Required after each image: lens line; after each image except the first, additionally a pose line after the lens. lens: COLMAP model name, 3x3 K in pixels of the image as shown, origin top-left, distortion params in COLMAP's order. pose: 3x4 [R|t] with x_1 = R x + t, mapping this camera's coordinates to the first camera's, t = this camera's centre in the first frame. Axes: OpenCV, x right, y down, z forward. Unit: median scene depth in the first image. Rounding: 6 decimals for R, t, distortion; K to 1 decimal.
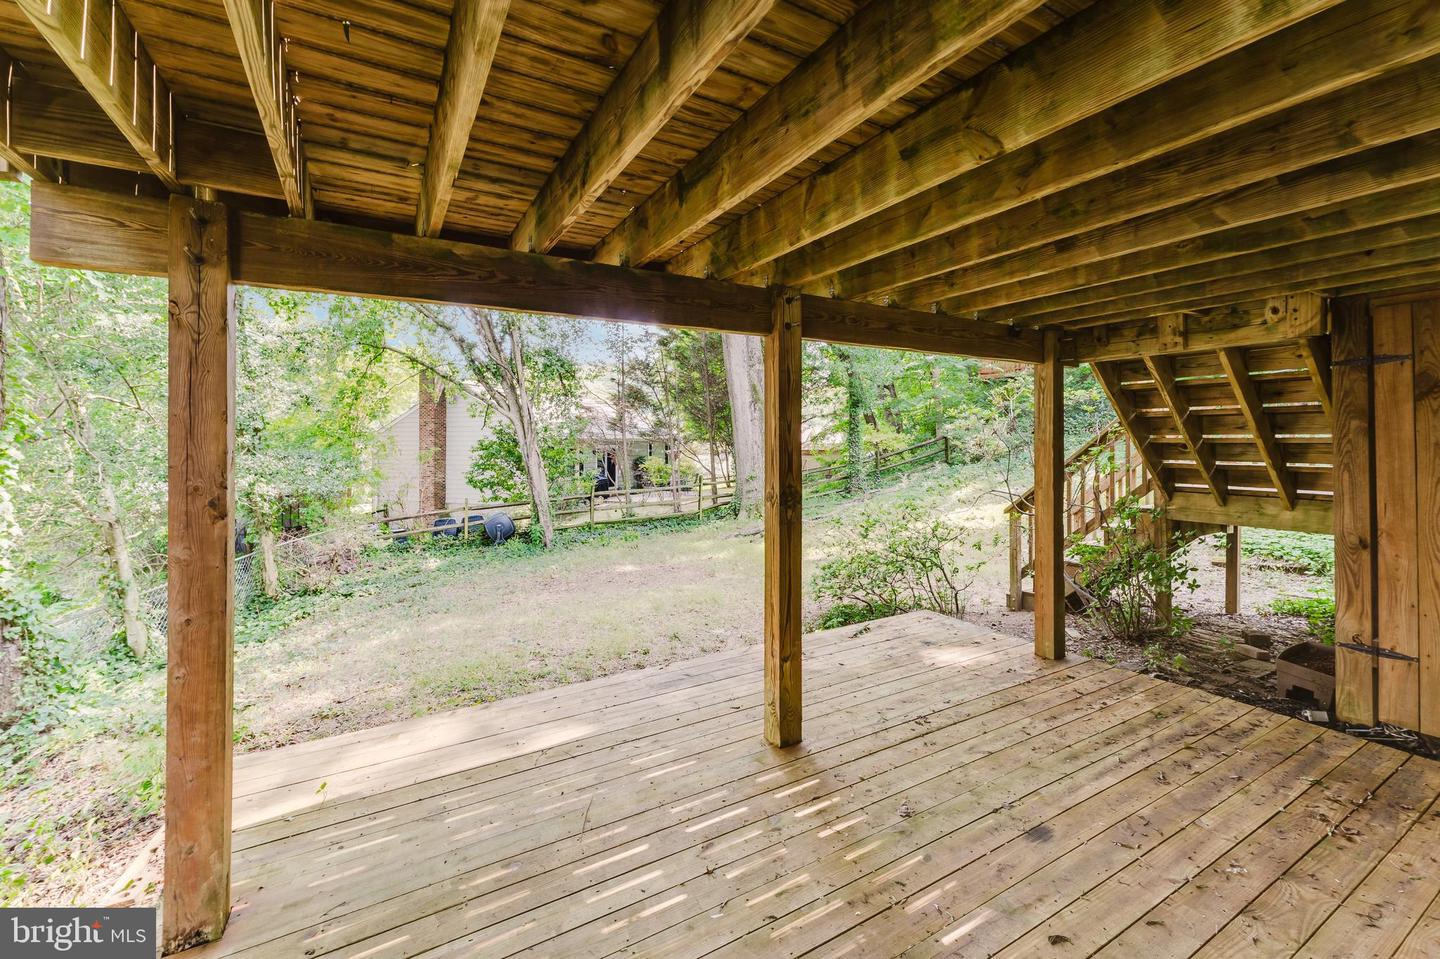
lens RADIAL K [[600.6, 0, 720.6], [0, 600.6, 431.0], [0, 0, 1]] dist [0.000638, 0.000182]
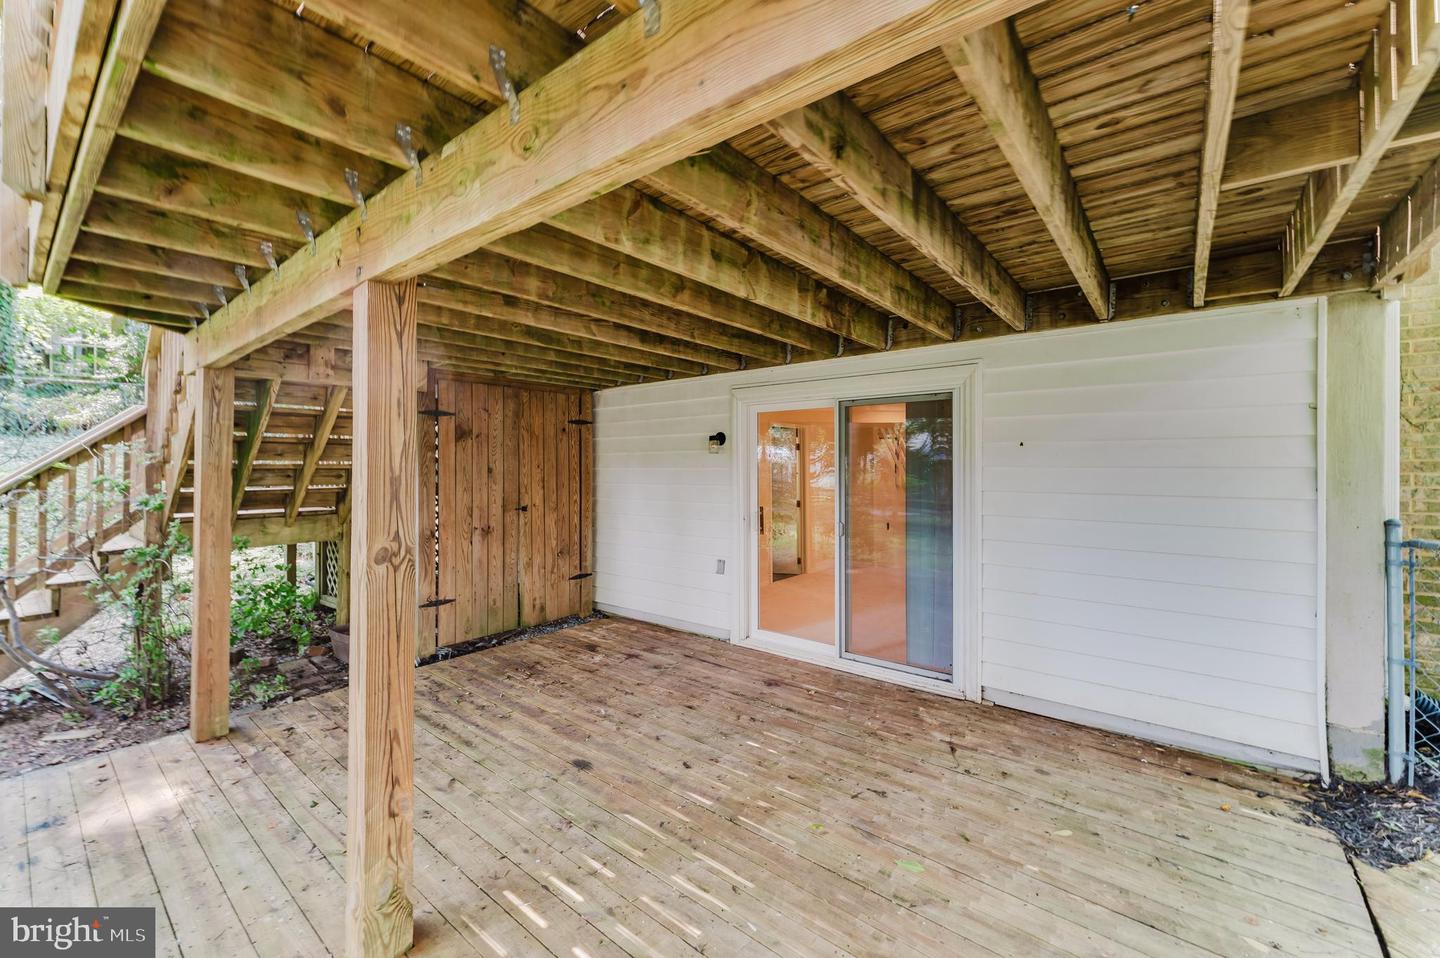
lens RADIAL K [[582.8, 0, 721.7], [0, 582.8, 465.1], [0, 0, 1]] dist [-0.001501, -0.000270]
pose [[-0.361998, 0.004346, 0.932169, -0.616918], [-0.010512, 0.999907, -0.008744, 0.021801], [-0.932119, -0.012964, -0.361919, 0.957605]]
